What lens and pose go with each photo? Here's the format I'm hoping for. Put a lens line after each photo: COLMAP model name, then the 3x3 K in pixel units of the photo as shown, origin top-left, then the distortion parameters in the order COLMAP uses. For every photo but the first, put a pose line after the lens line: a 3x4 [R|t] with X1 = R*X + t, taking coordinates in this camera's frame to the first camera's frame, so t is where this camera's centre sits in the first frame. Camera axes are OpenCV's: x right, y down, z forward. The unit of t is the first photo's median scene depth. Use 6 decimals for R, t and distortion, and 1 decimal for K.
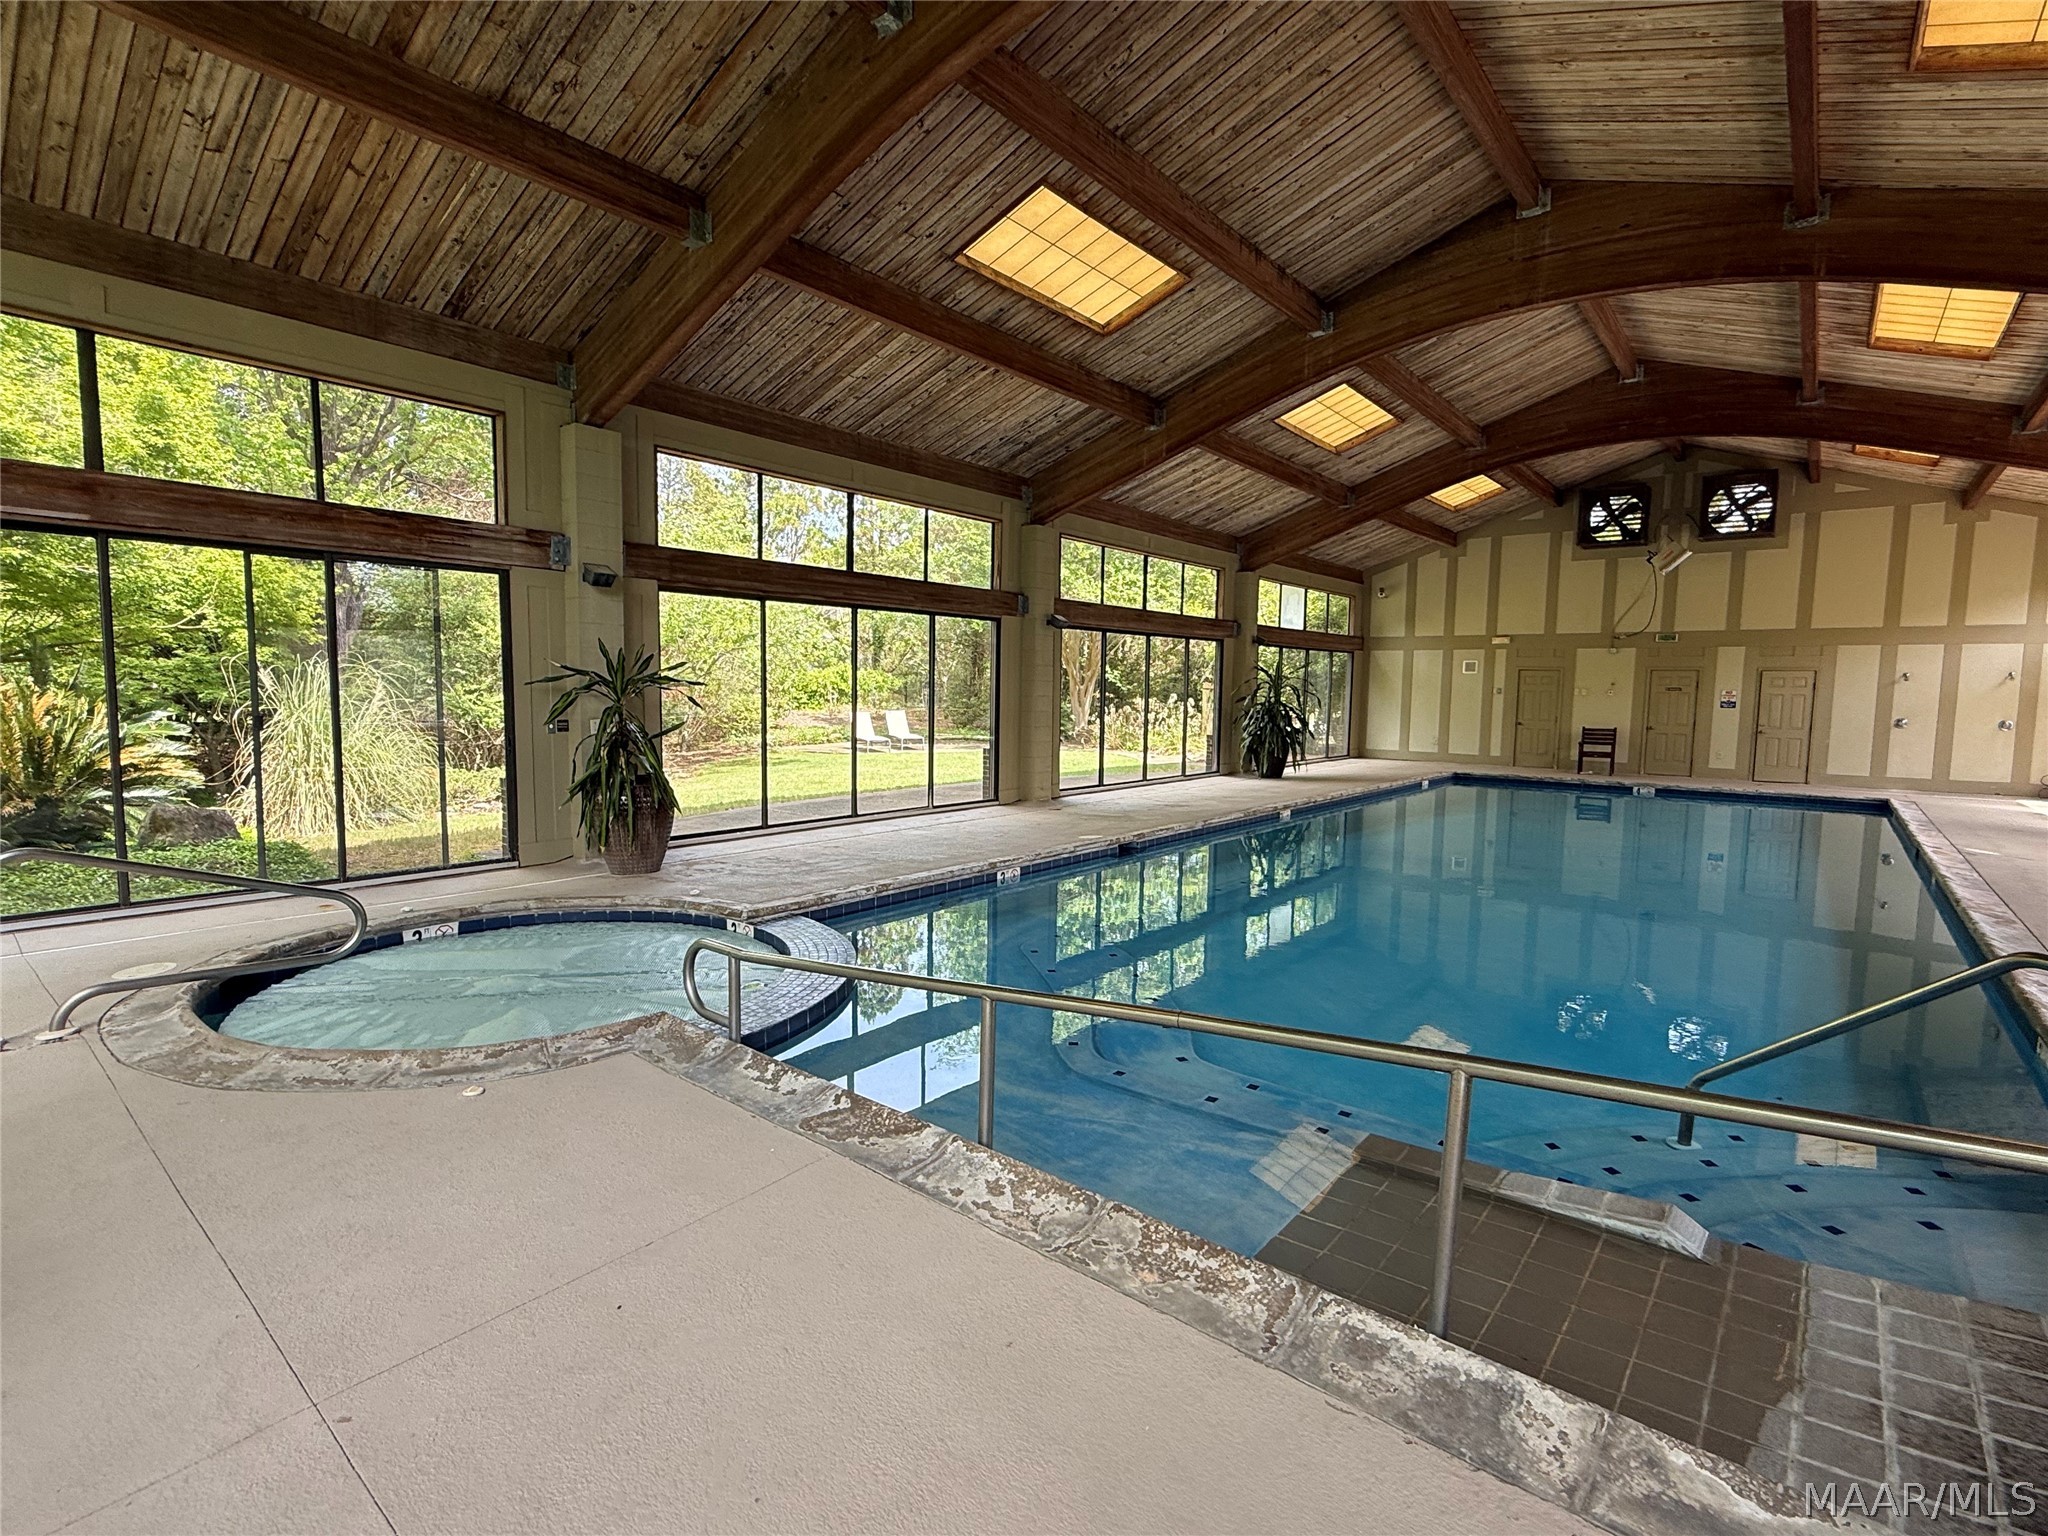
lens RADIAL K [[965.6, 0, 1018.7], [0, 965.6, 766.2], [0, 0, 1]] dist [-0.000475, 0.000231]
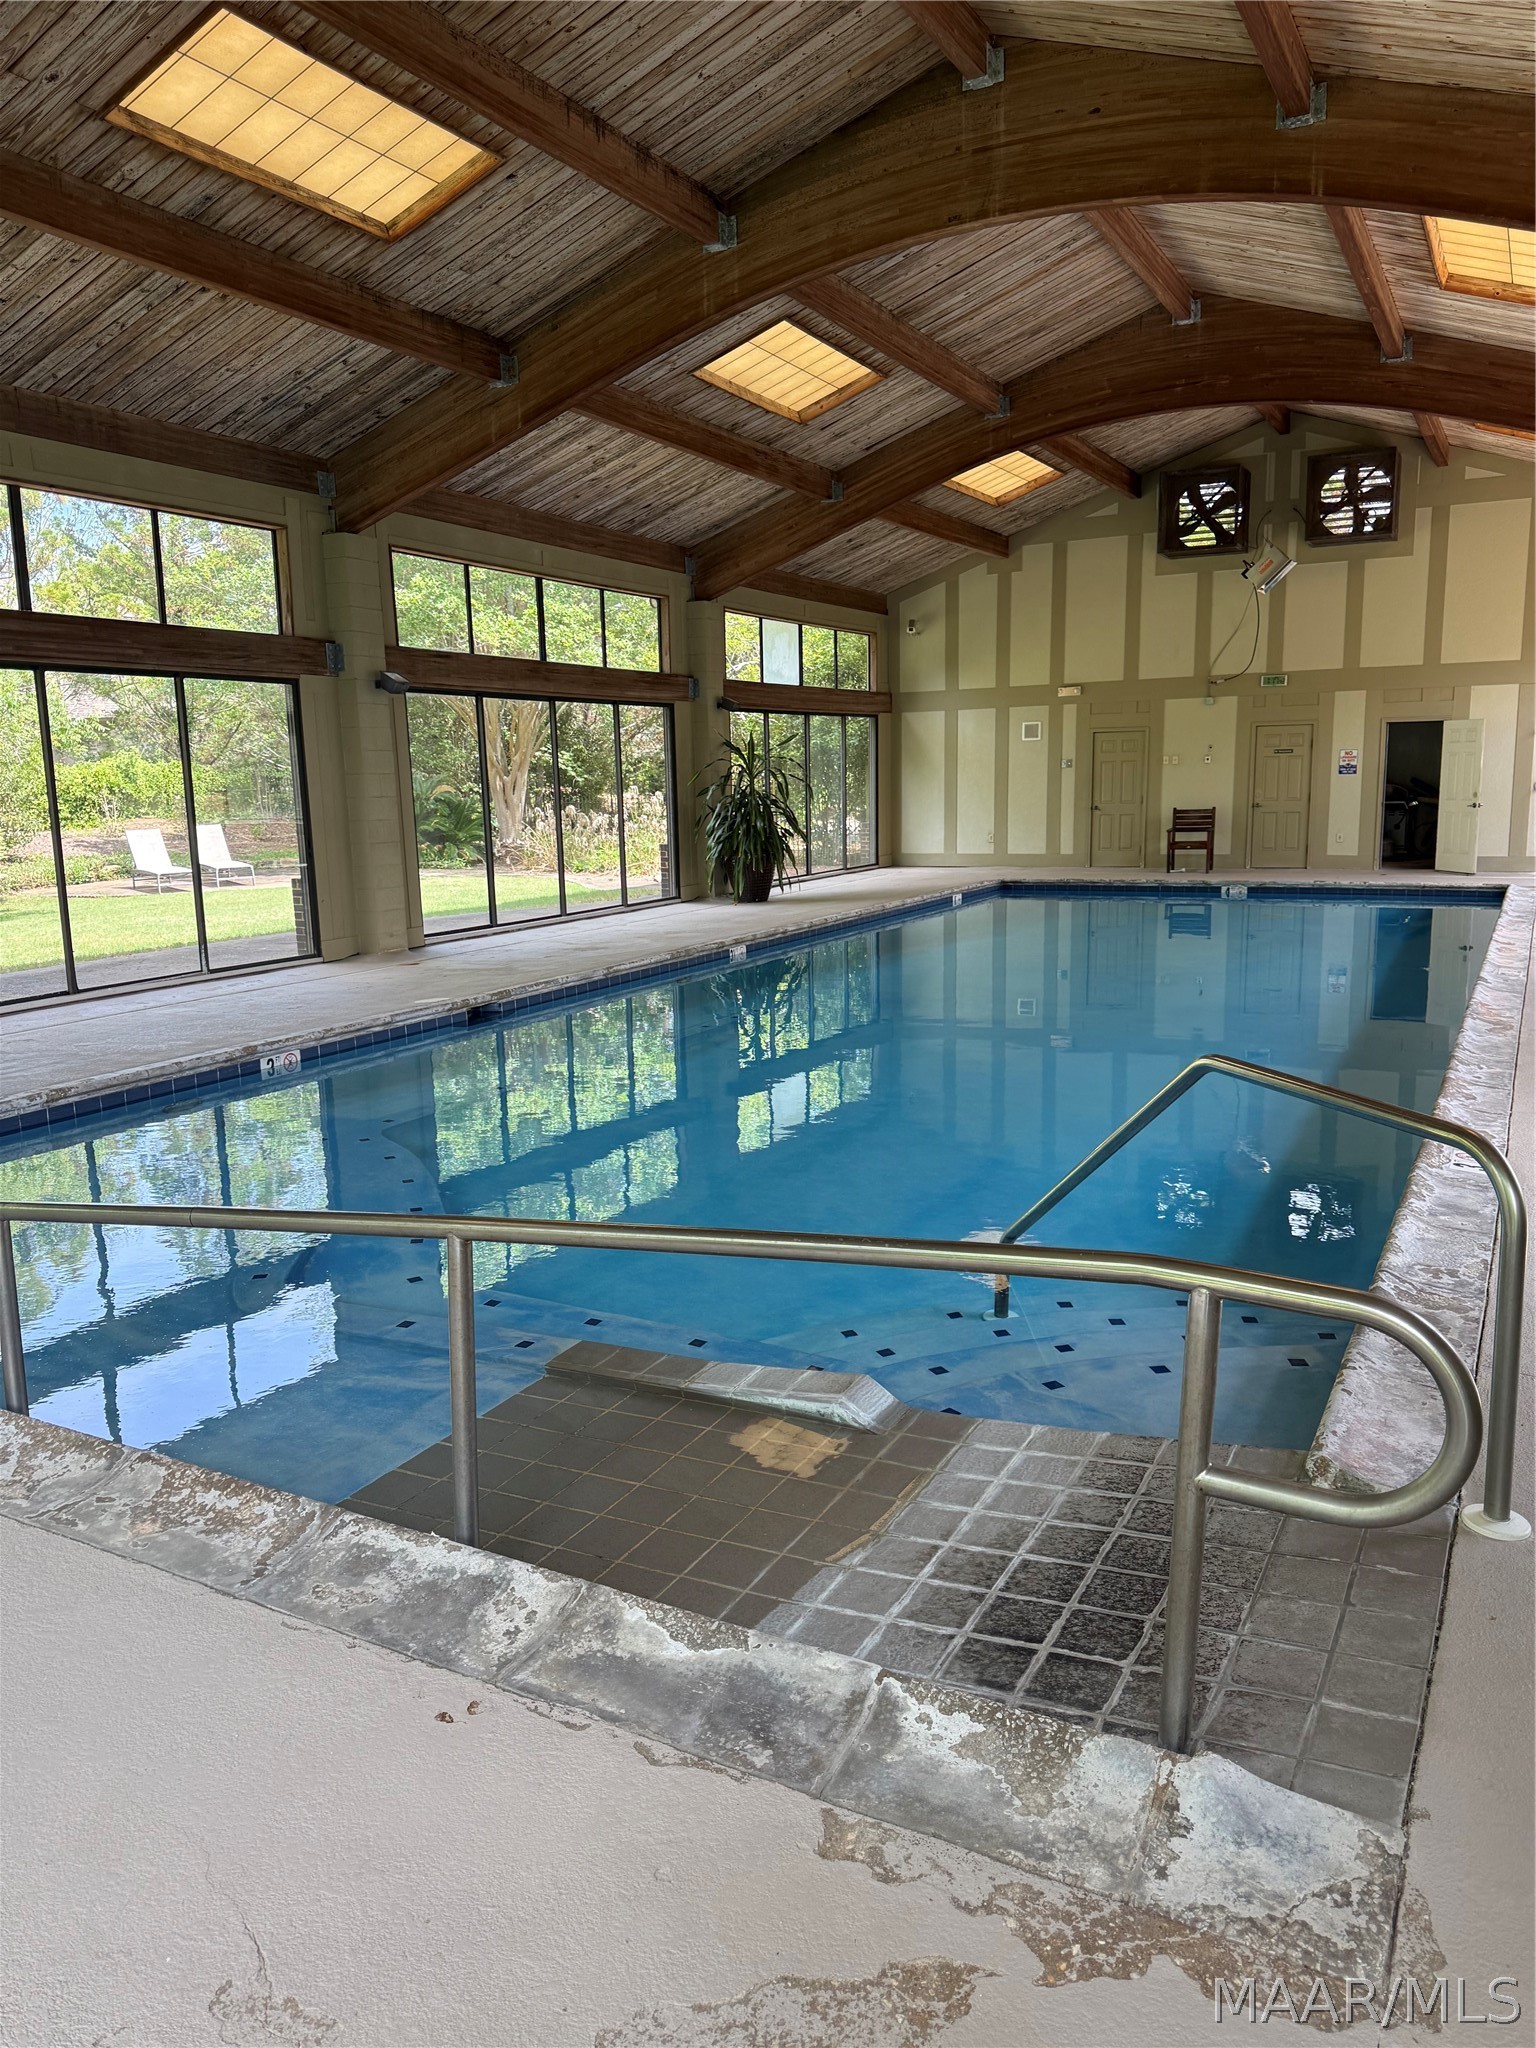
lens RADIAL K [[1457.8, 0, 768.0], [0, 1457.8, 1024.0], [0, 0, 1]] dist [0.021511, -0.026676]
pose [[0.979986, -0.068754, 0.186818, 0.095898], [0.051995, 0.994291, 0.093175, 0.004485], [-0.192157, -0.081597, 0.977966, -0.057619]]
